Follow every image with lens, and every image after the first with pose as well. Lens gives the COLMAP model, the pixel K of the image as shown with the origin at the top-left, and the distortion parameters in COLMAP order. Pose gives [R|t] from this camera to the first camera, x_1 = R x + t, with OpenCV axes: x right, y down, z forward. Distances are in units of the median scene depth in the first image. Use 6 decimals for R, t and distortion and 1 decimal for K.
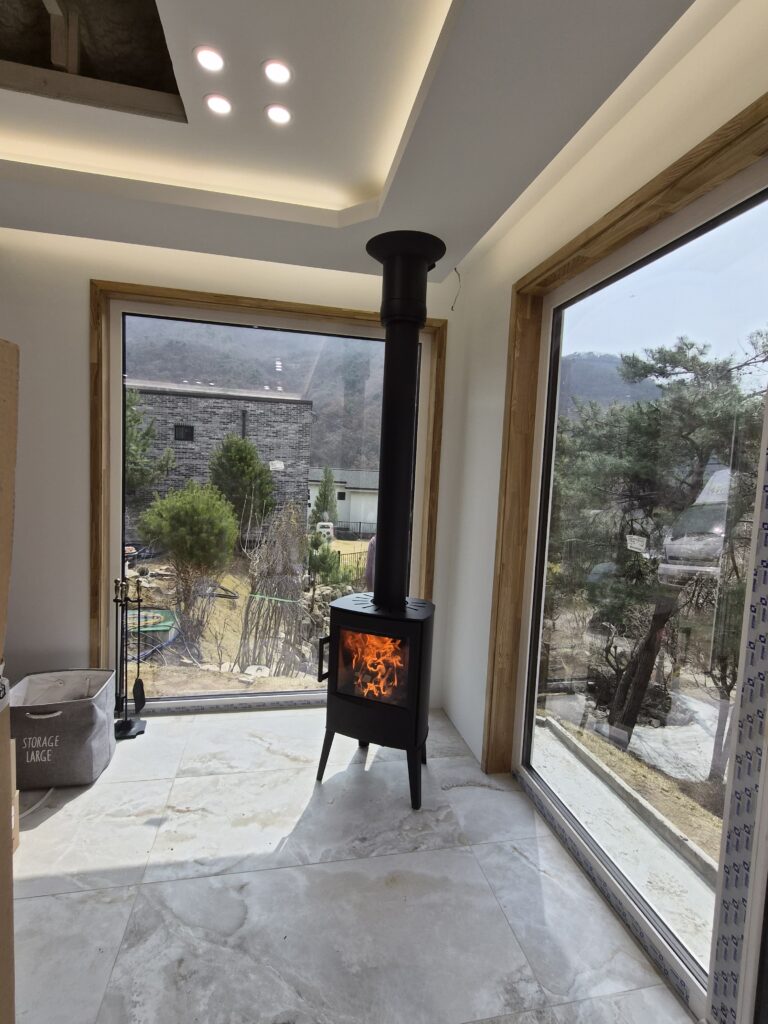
lens RADIAL K [[502.0, 0, 386.9], [0, 502.0, 508.6], [0, 0, 1]] dist [0.002729, 0.000790]
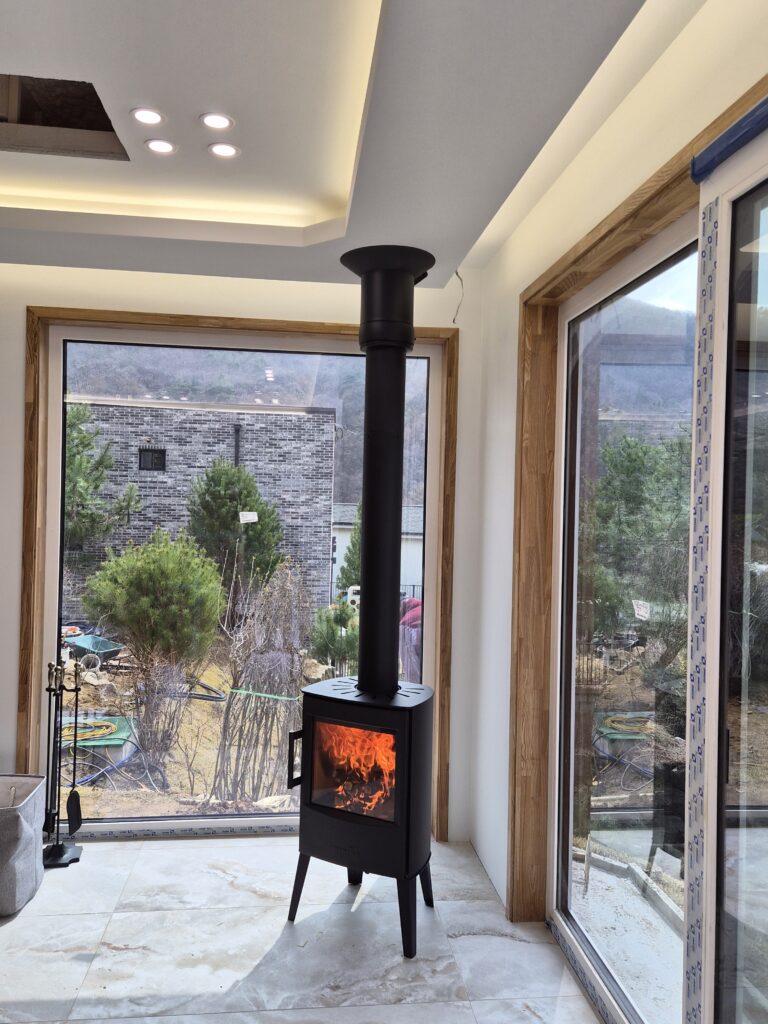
lens RADIAL K [[777.8, 0, 383.8], [0, 777.8, 503.5], [0, 0, 1]] dist [0.074522, -0.056565]
pose [[0.994808, -0.022897, -0.099158, 0.144028], [0.015152, 0.996825, -0.078173, -0.008633], [0.100633, 0.076265, 0.991996, -0.254495]]
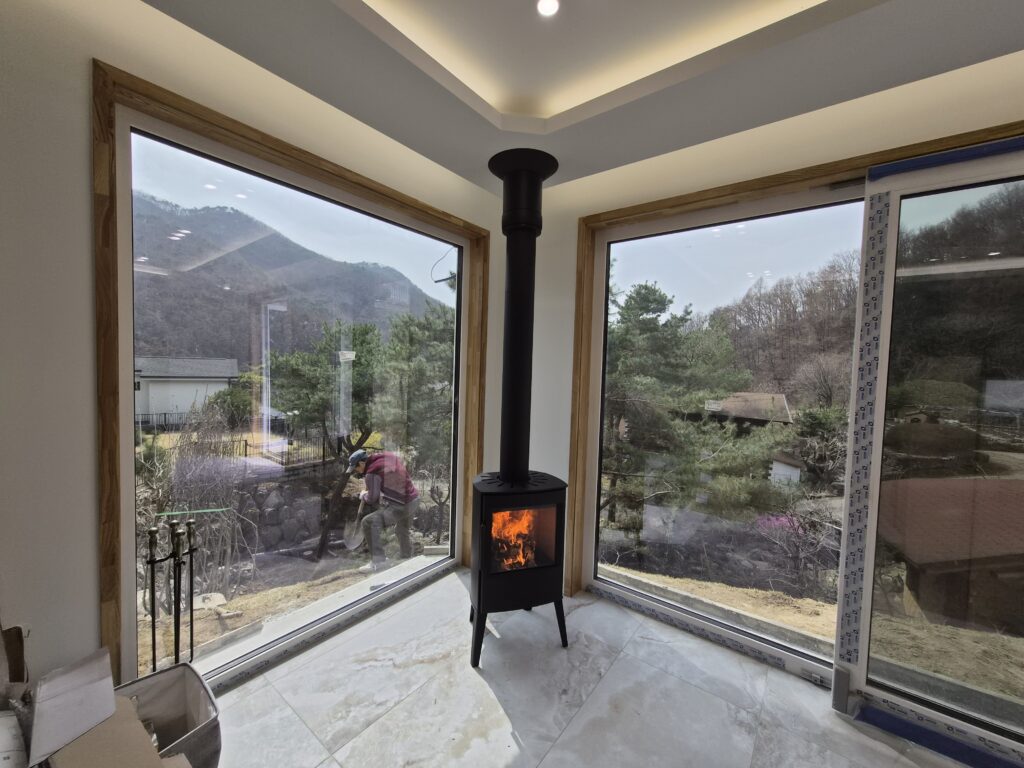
lens RADIAL K [[401.1, 0, 519.2], [0, 401.1, 384.5], [0, 0, 1]] dist [-0.000799, 0.000485]
pose [[0.762685, -0.052217, 0.644659, -0.553520], [0.054775, 0.998370, 0.016064, -0.035761], [-0.644447, 0.023059, 0.764301, 0.308073]]
